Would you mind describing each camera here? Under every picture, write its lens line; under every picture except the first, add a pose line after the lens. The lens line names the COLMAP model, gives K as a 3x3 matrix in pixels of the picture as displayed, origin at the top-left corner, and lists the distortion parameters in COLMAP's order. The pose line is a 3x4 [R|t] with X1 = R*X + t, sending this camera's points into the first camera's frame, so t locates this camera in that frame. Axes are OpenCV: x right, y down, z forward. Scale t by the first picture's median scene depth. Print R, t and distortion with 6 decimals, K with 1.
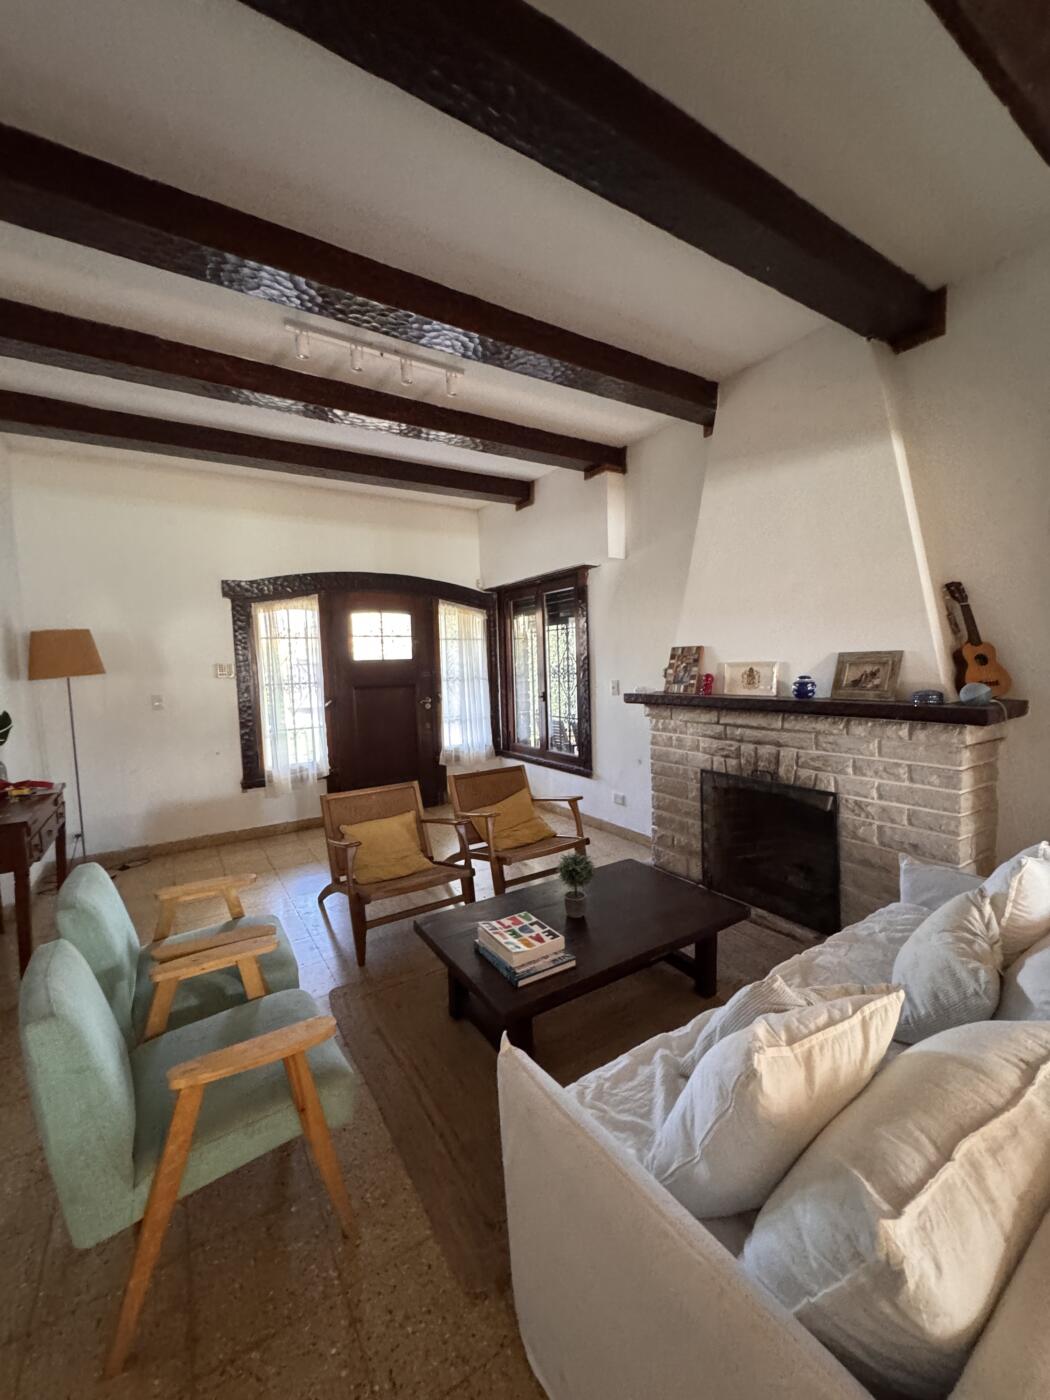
lens RADIAL K [[557.0, 0, 530.6], [0, 557.0, 699.8], [0, 0, 1]] dist [-0.003899, 0.000098]
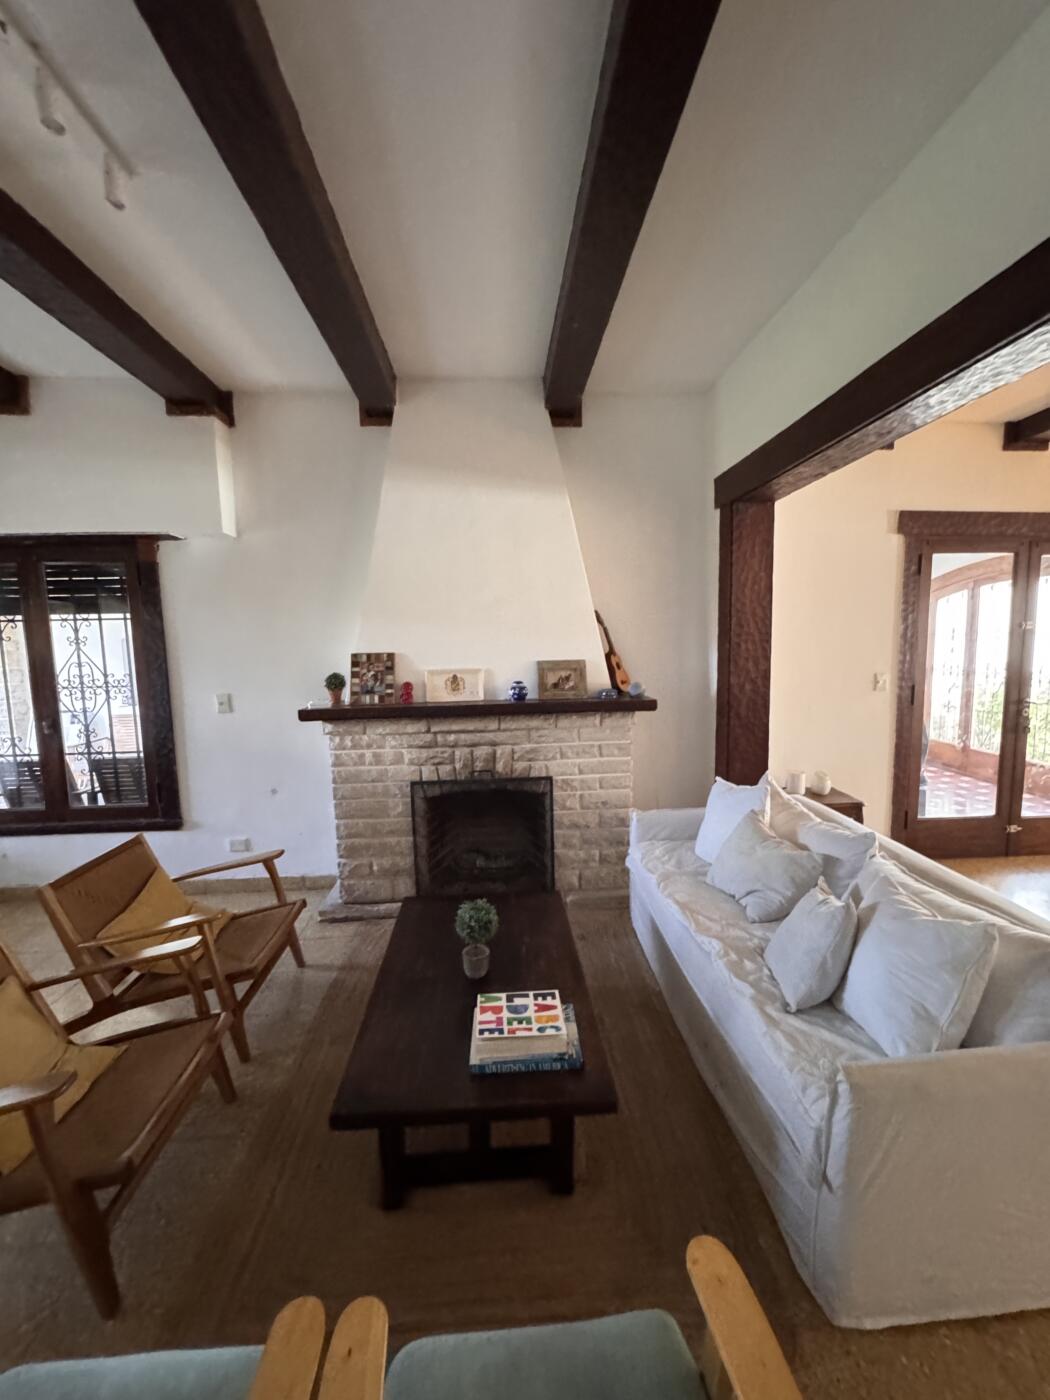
lens RADIAL K [[557.0, 0, 530.6], [0, 557.0, 699.8], [0, 0, 1]] dist [-0.003899, 0.000098]
pose [[0.491959, -0.072748, 0.867574, -0.423712], [0.065336, 0.996778, 0.046533, -0.048517], [-0.868164, 0.033792, 0.495126, 0.352976]]
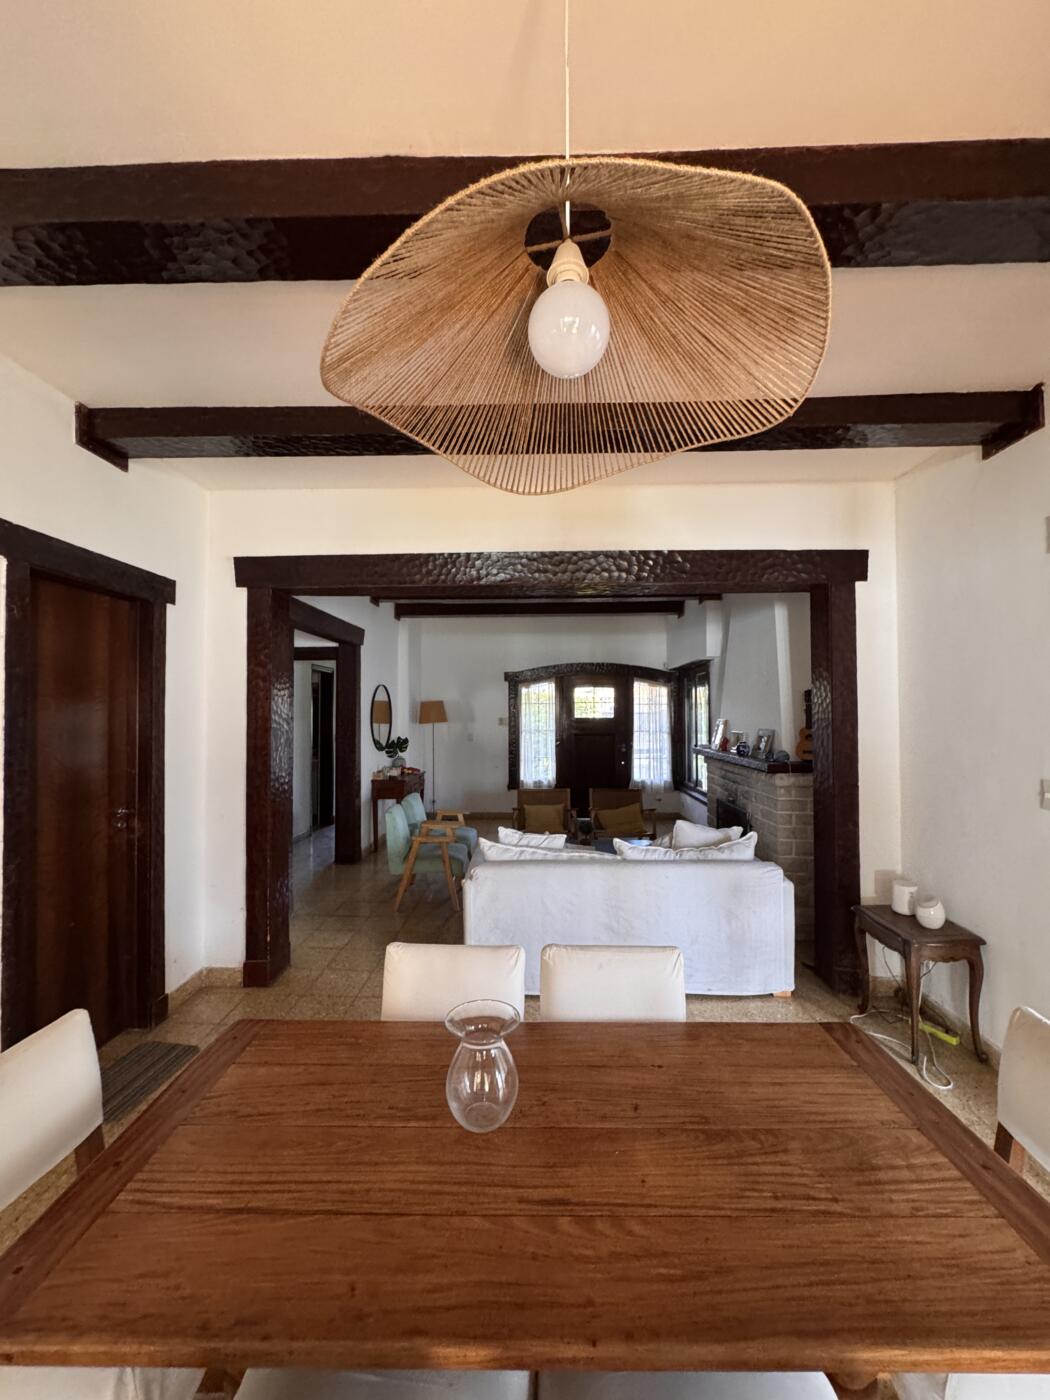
lens RADIAL K [[557.0, 0, 530.6], [0, 557.0, 699.8], [0, 0, 1]] dist [-0.003899, 0.000098]
pose [[0.825170, 0.014133, -0.564708, 0.773711], [-0.059080, 0.996364, -0.061394, -0.024594], [0.561786, 0.084023, 0.823004, -0.629050]]
